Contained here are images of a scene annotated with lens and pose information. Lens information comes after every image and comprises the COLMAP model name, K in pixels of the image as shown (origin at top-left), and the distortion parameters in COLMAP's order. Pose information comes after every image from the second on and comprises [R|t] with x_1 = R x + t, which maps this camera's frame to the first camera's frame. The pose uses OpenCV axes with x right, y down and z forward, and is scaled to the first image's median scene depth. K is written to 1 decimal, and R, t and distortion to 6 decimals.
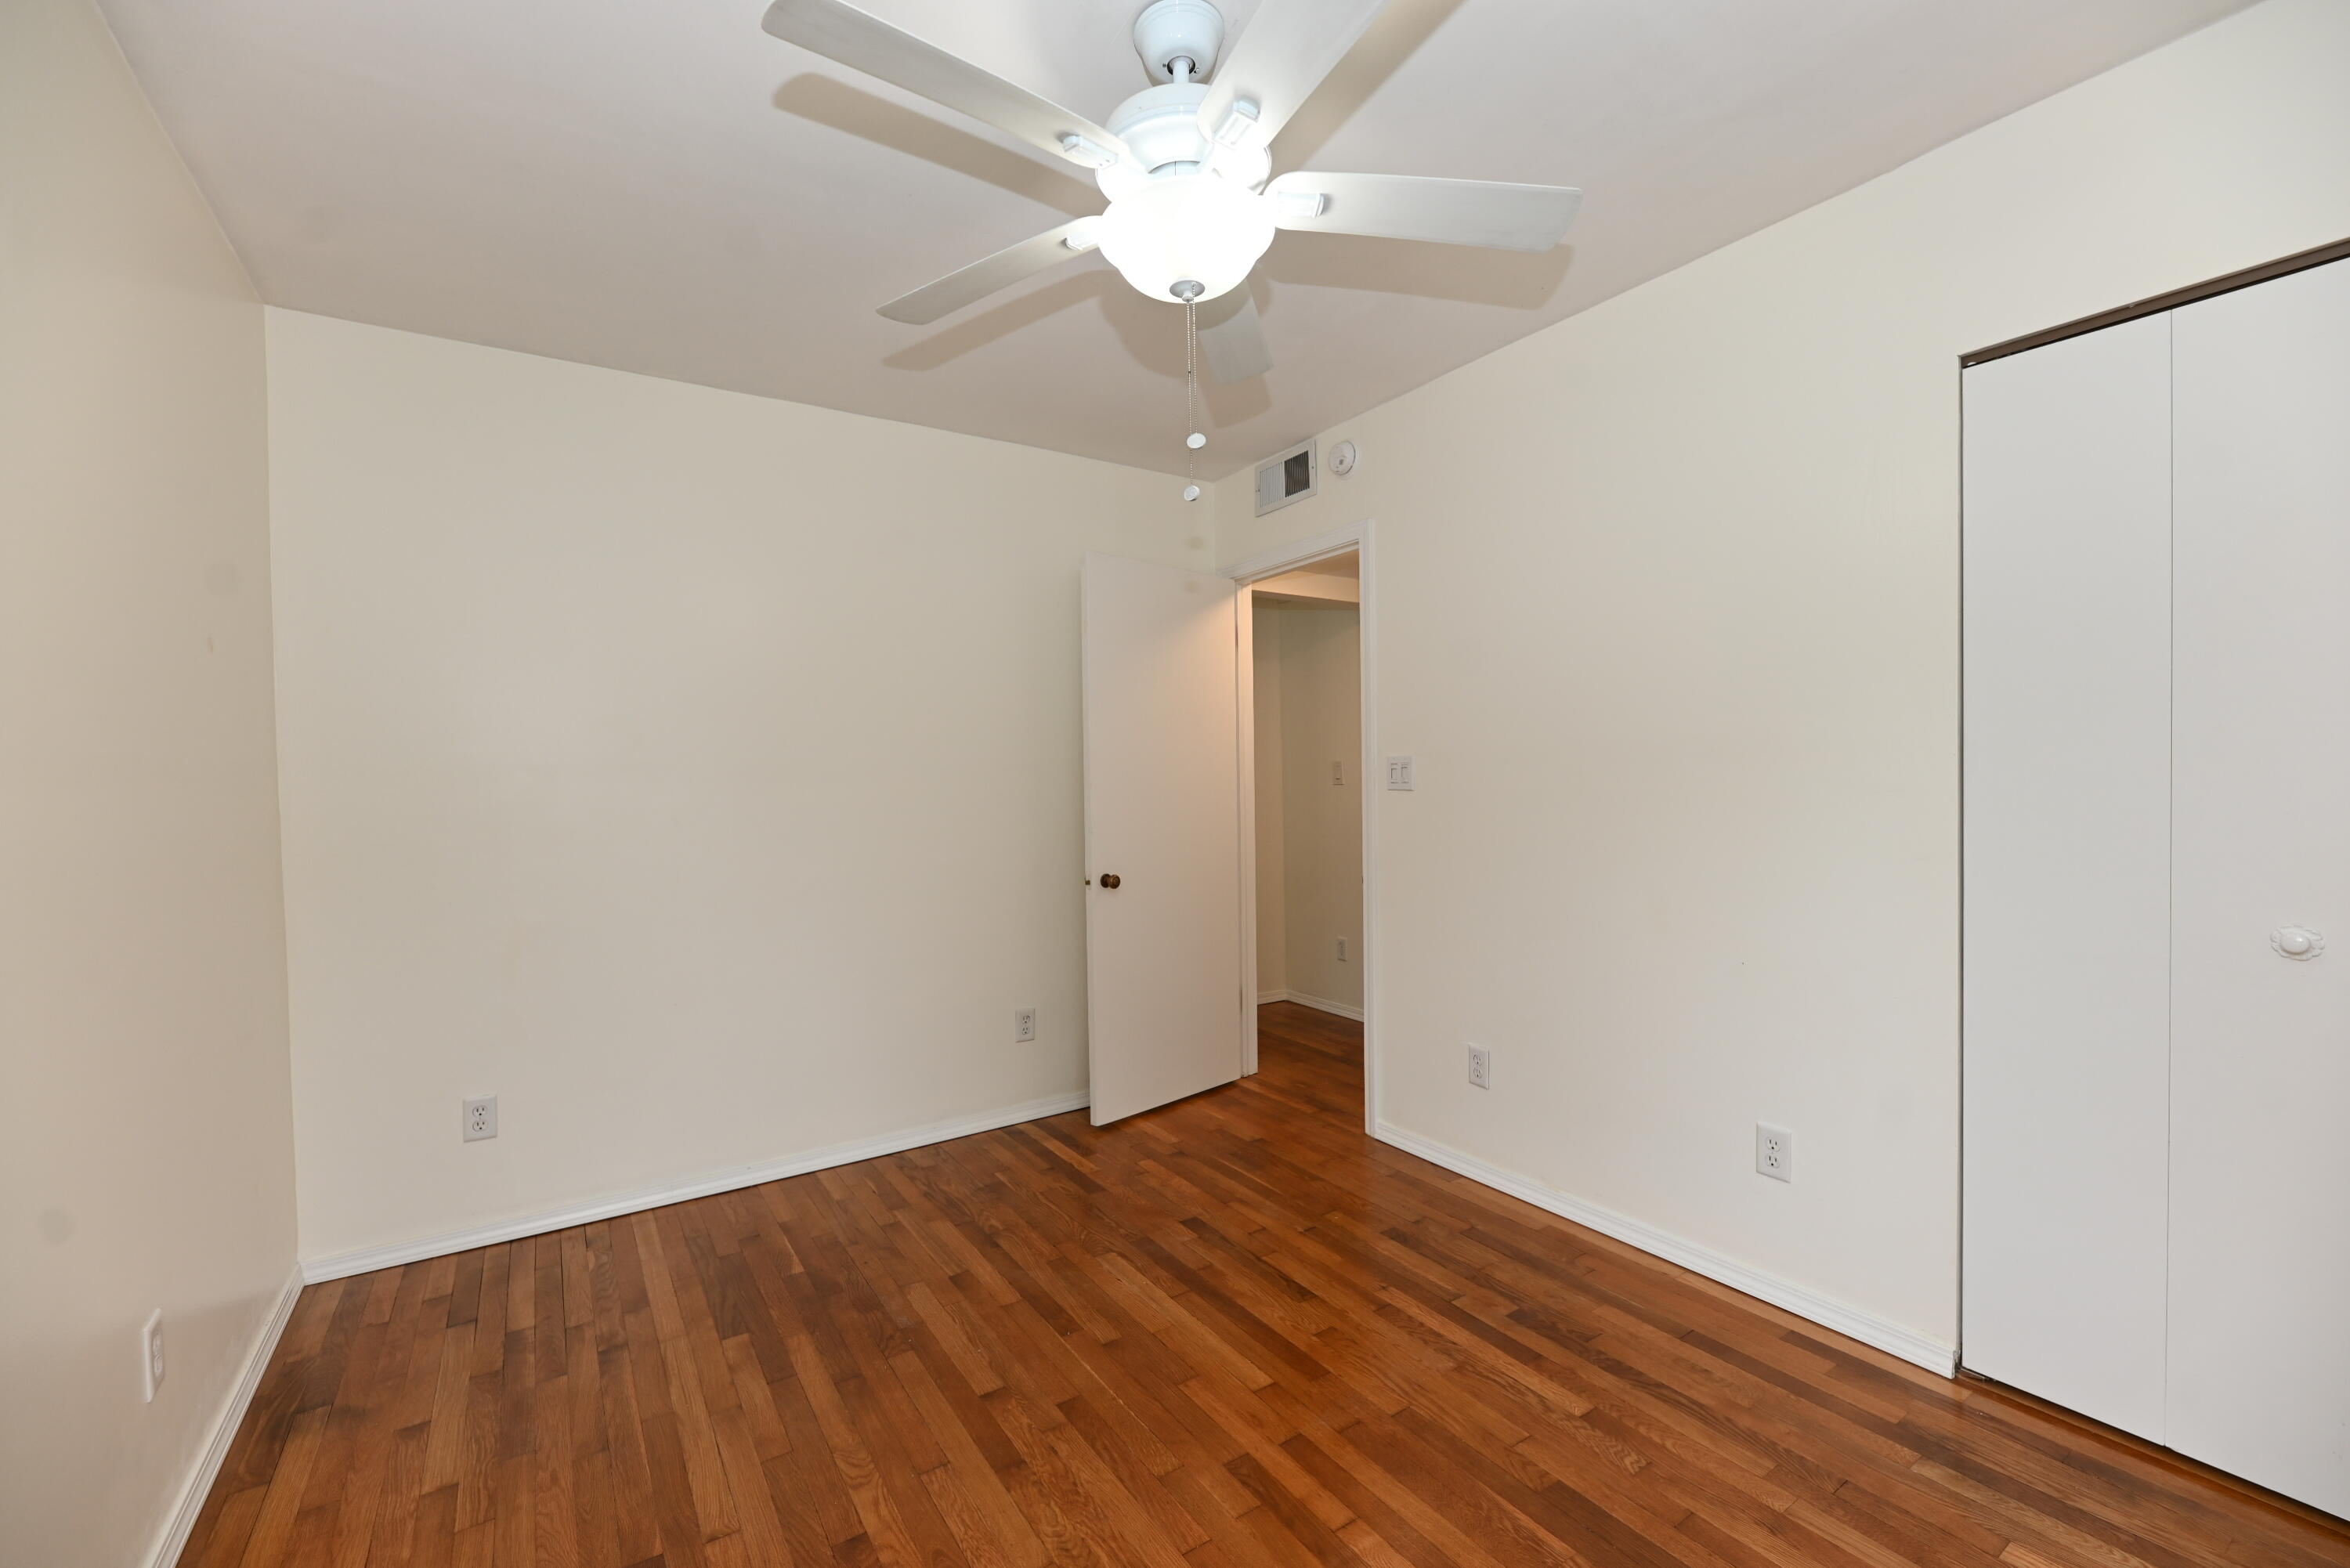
lens RADIAL K [[973.7, 0, 1192.4], [0, 973.7, 794.7], [0, 0, 1]] dist [-0.000744, -0.000929]
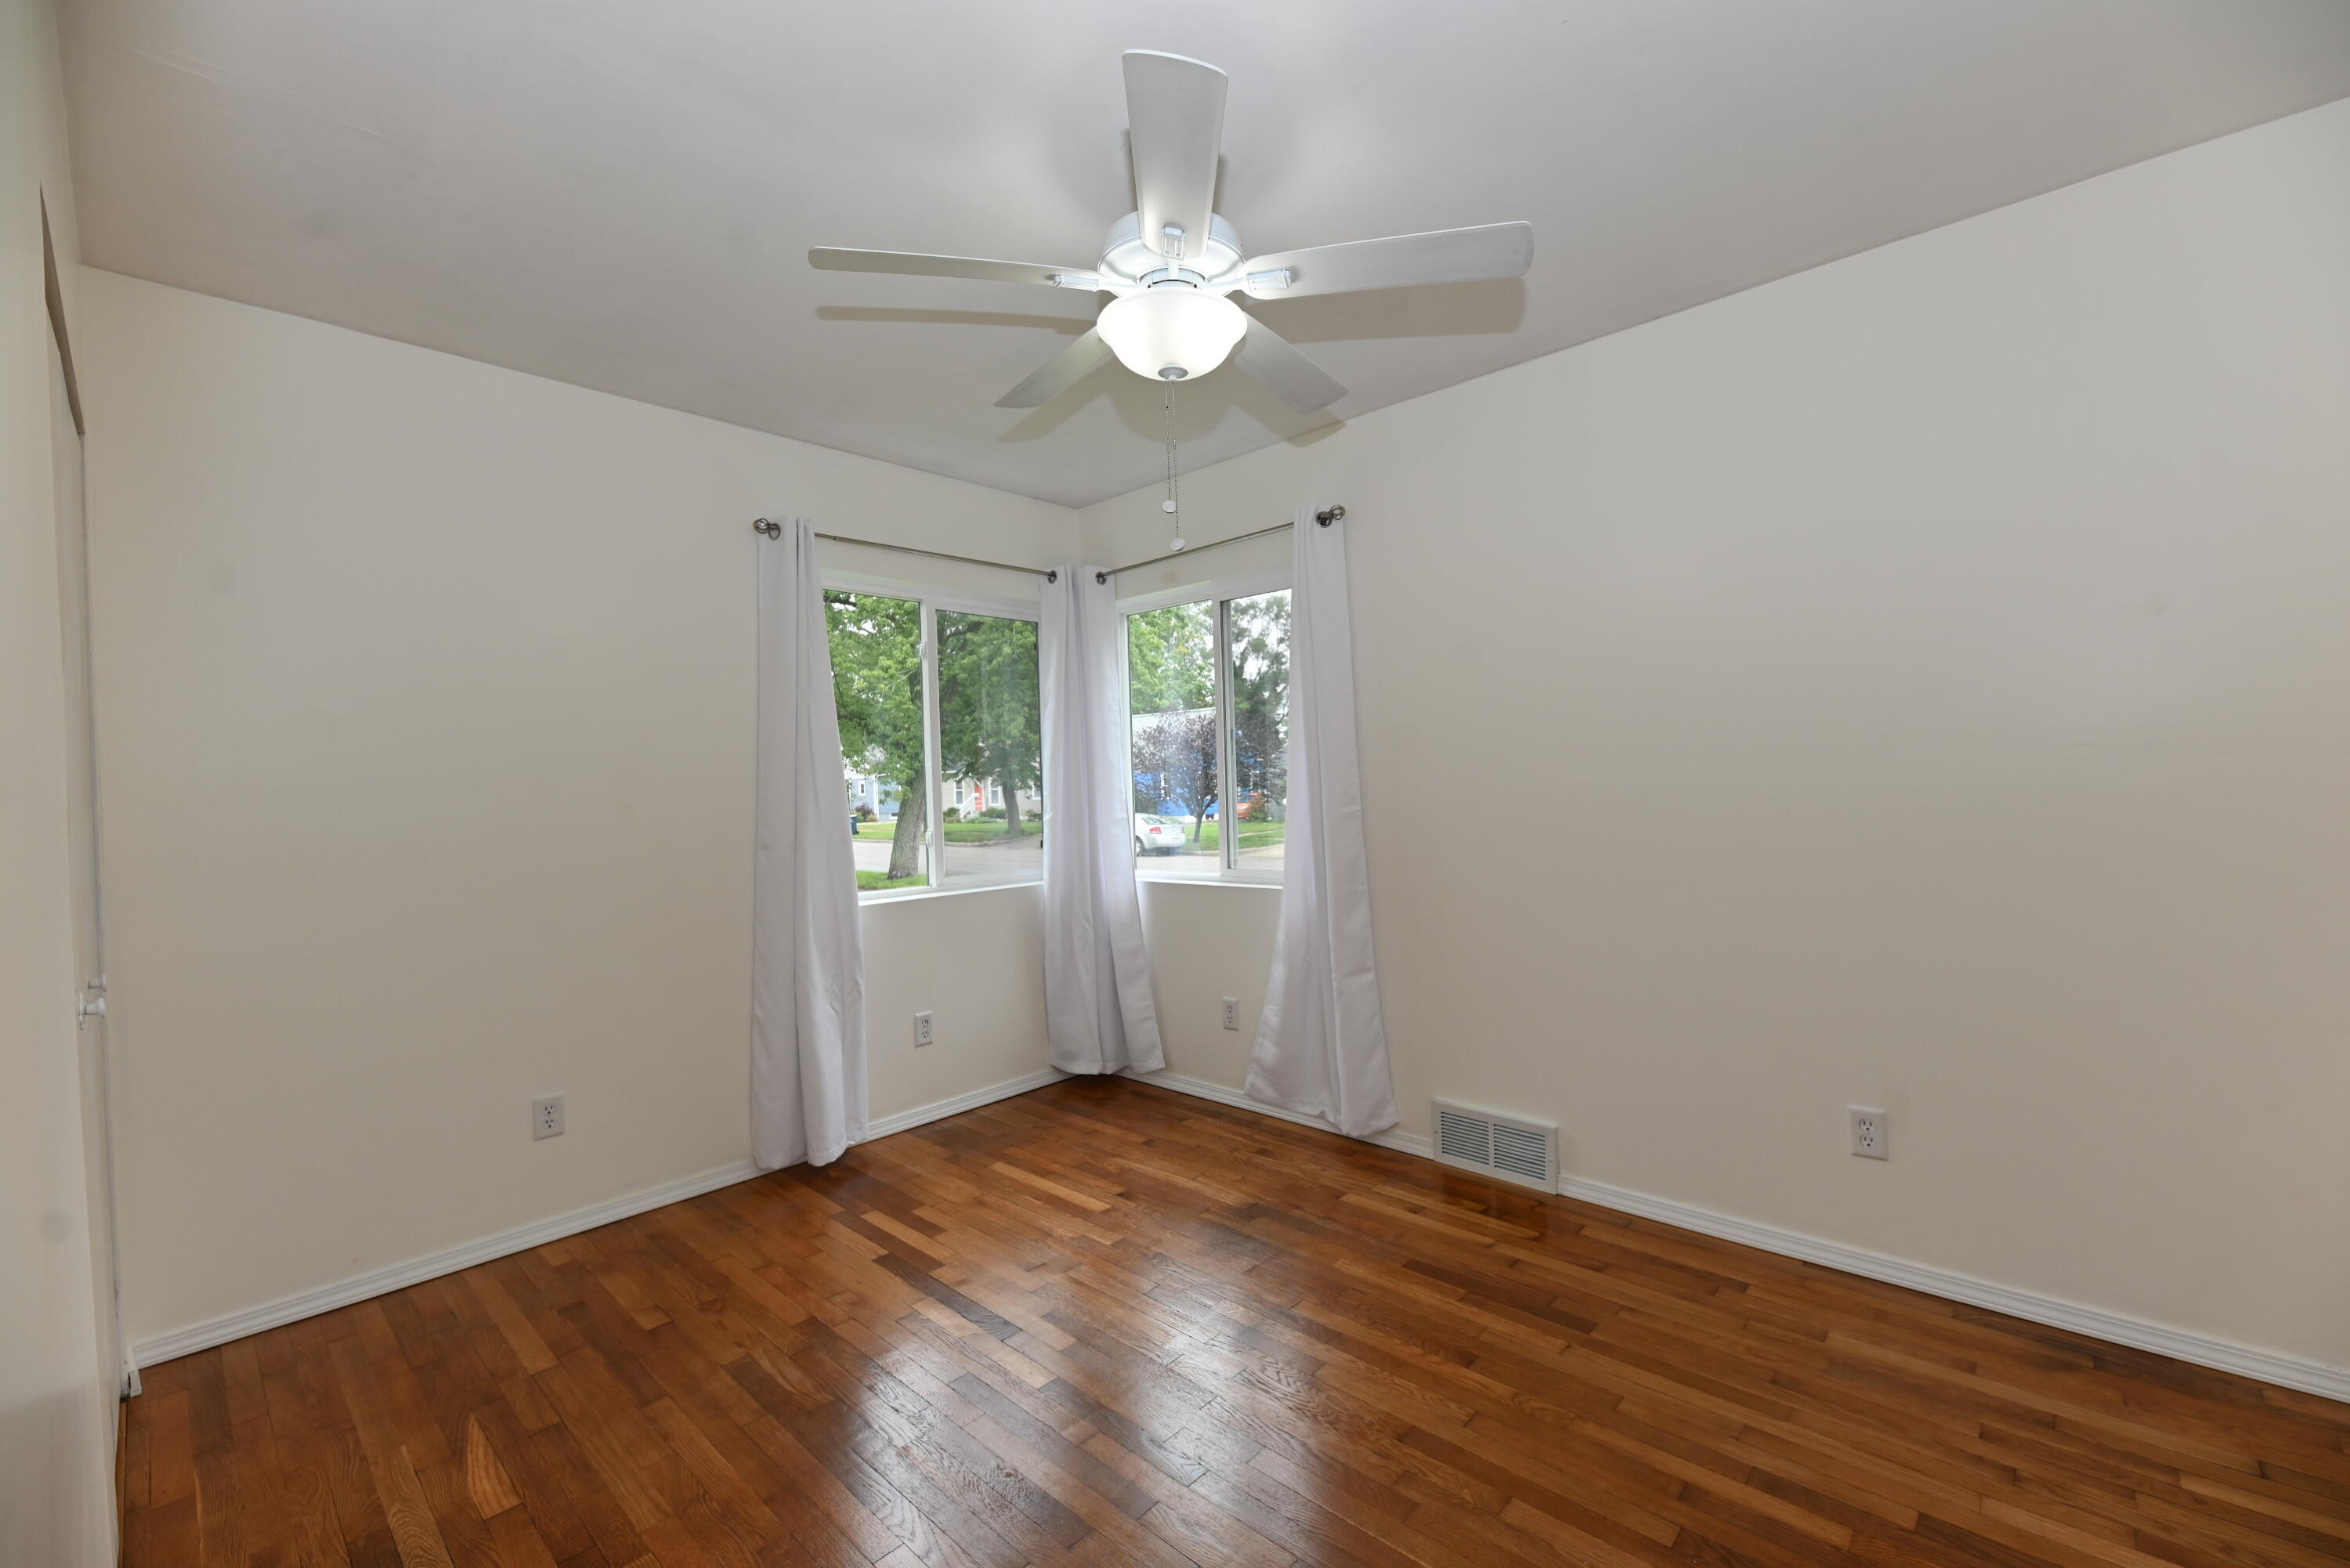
lens RADIAL K [[981.5, 0, 1188.3], [0, 981.5, 795.6], [0, 0, 1]] dist [-0.002890, -0.001072]
pose [[-0.974258, 0.045053, -0.220887, 0.177398], [0.038000, 0.998626, 0.036079, -0.027026], [0.222209, 0.026756, -0.974632, 1.430865]]
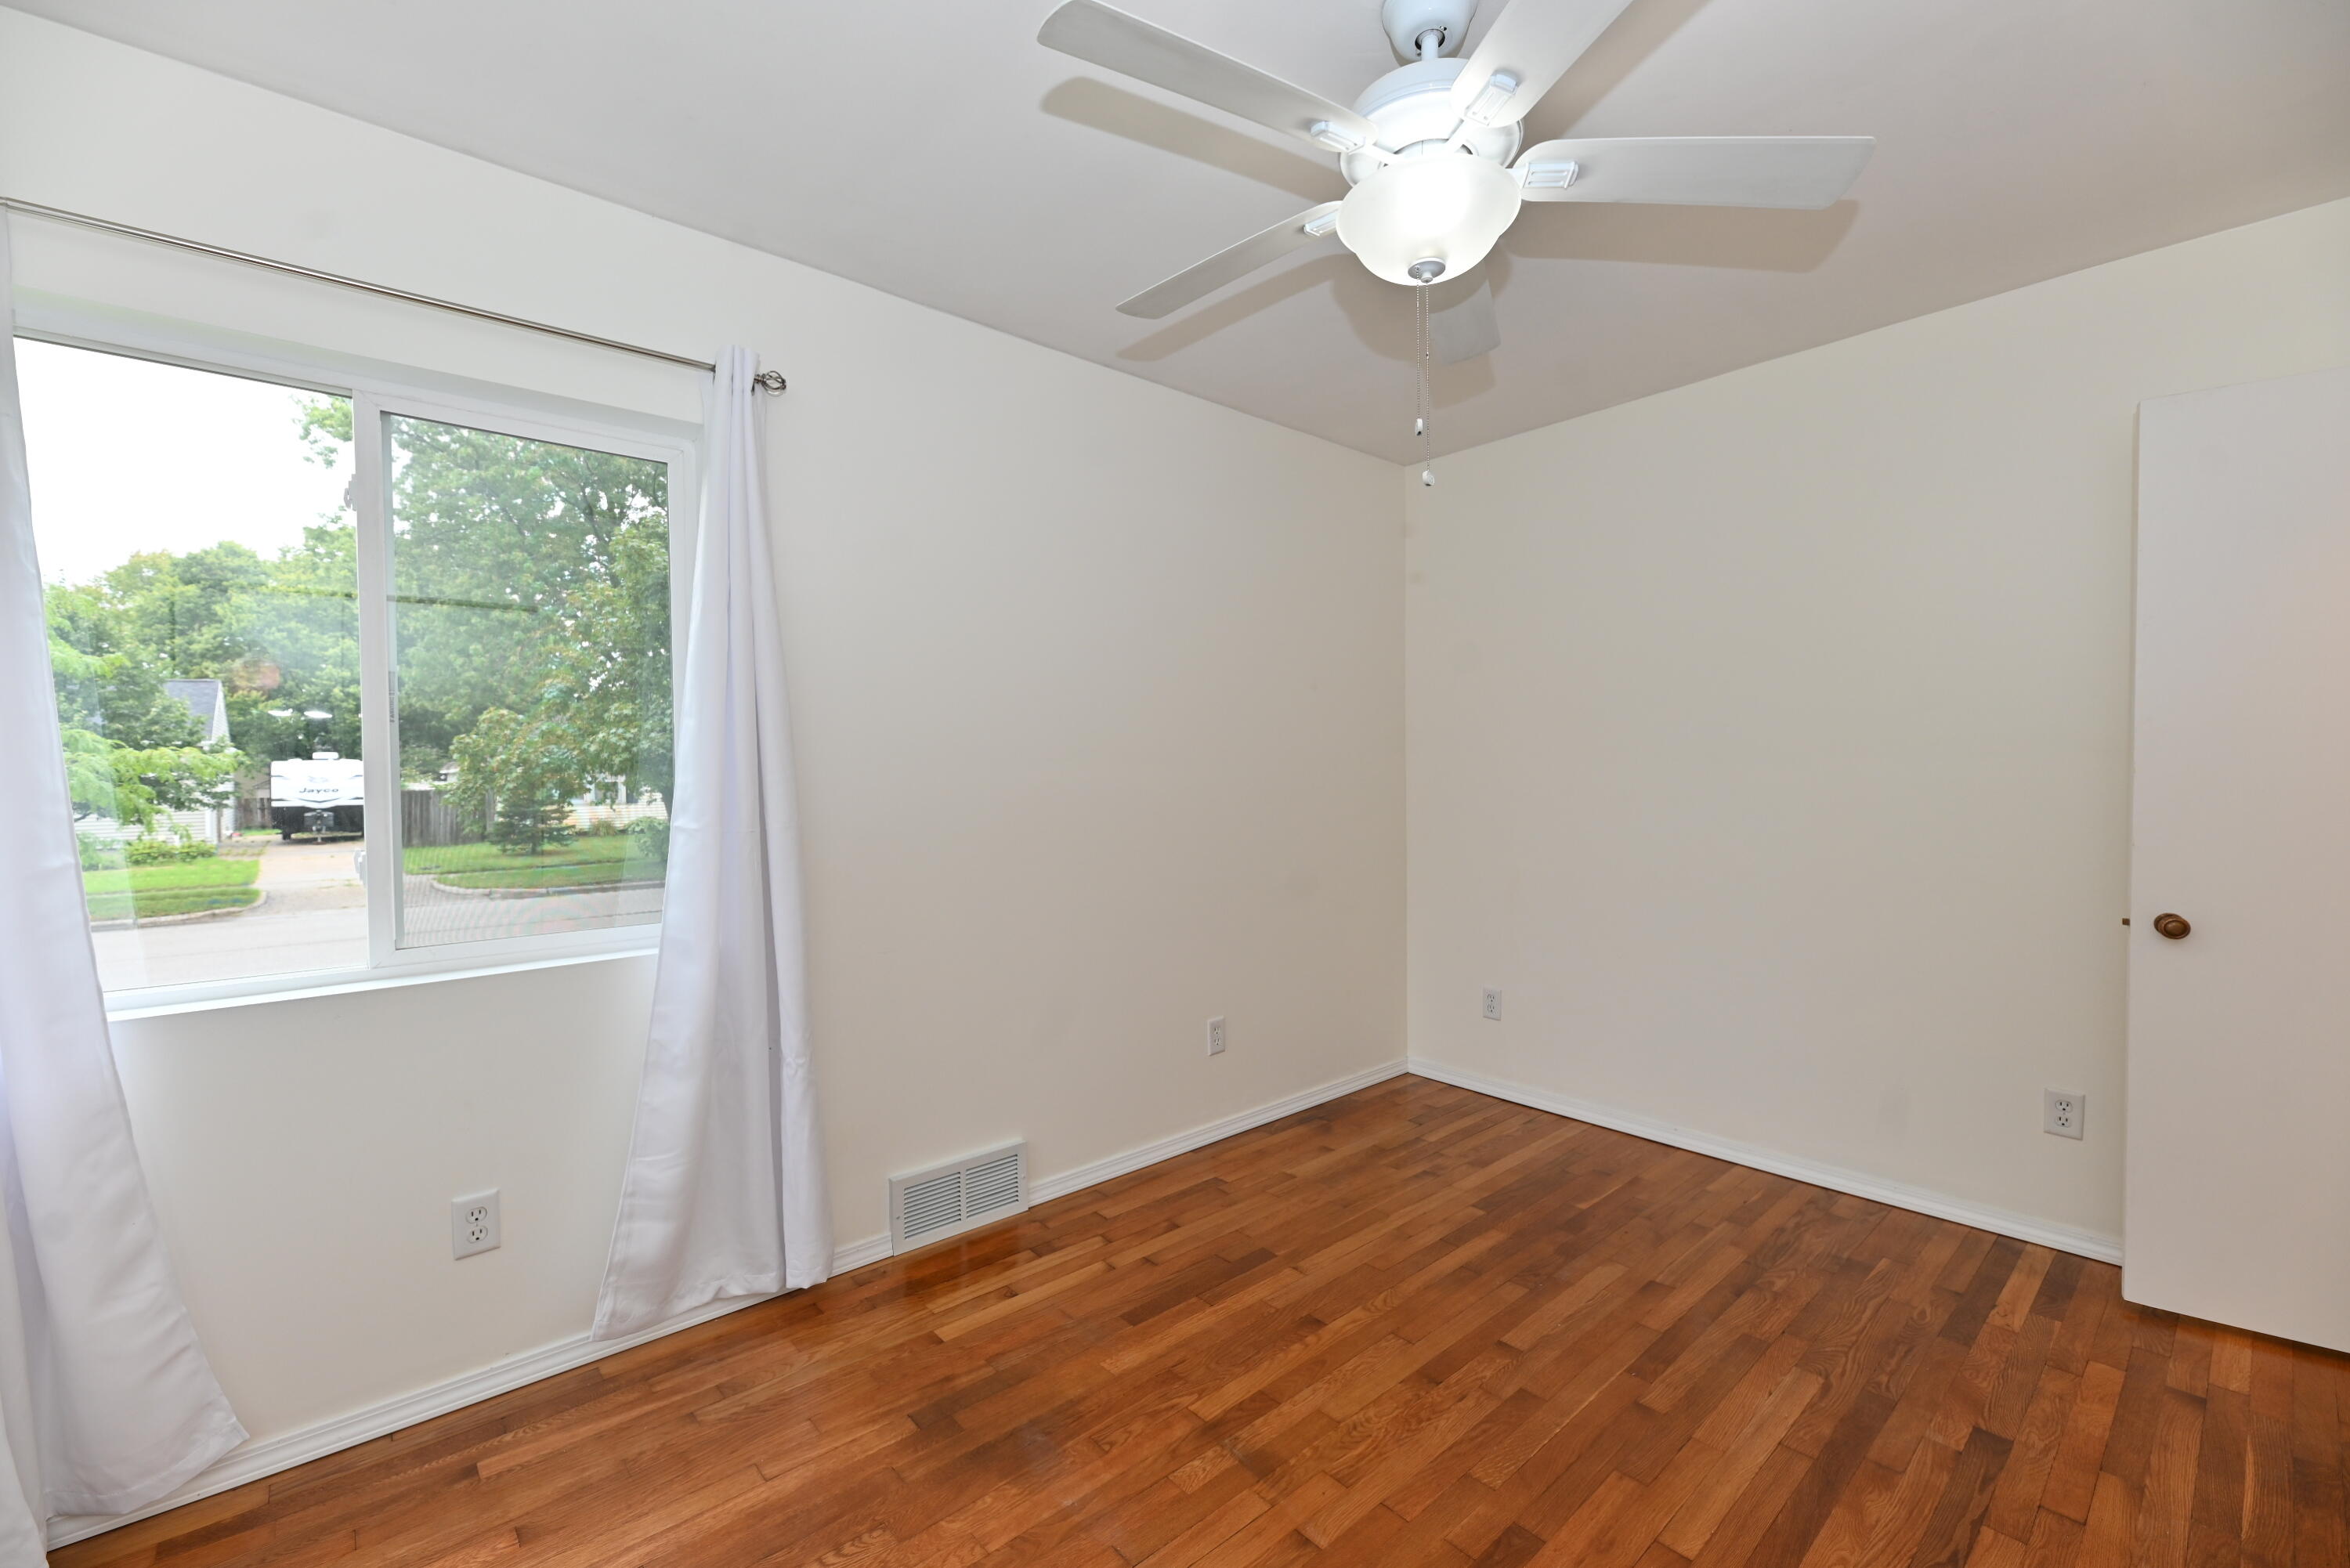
lens RADIAL K [[981.5, 0, 1188.3], [0, 981.5, 795.6], [0, 0, 1]] dist [-0.002890, -0.001072]
pose [[0.132952, 0.044705, -0.990114, 0.635750], [-0.015672, 0.998952, 0.043000, -0.018134], [0.990999, 0.009800, 0.133513, 0.417081]]
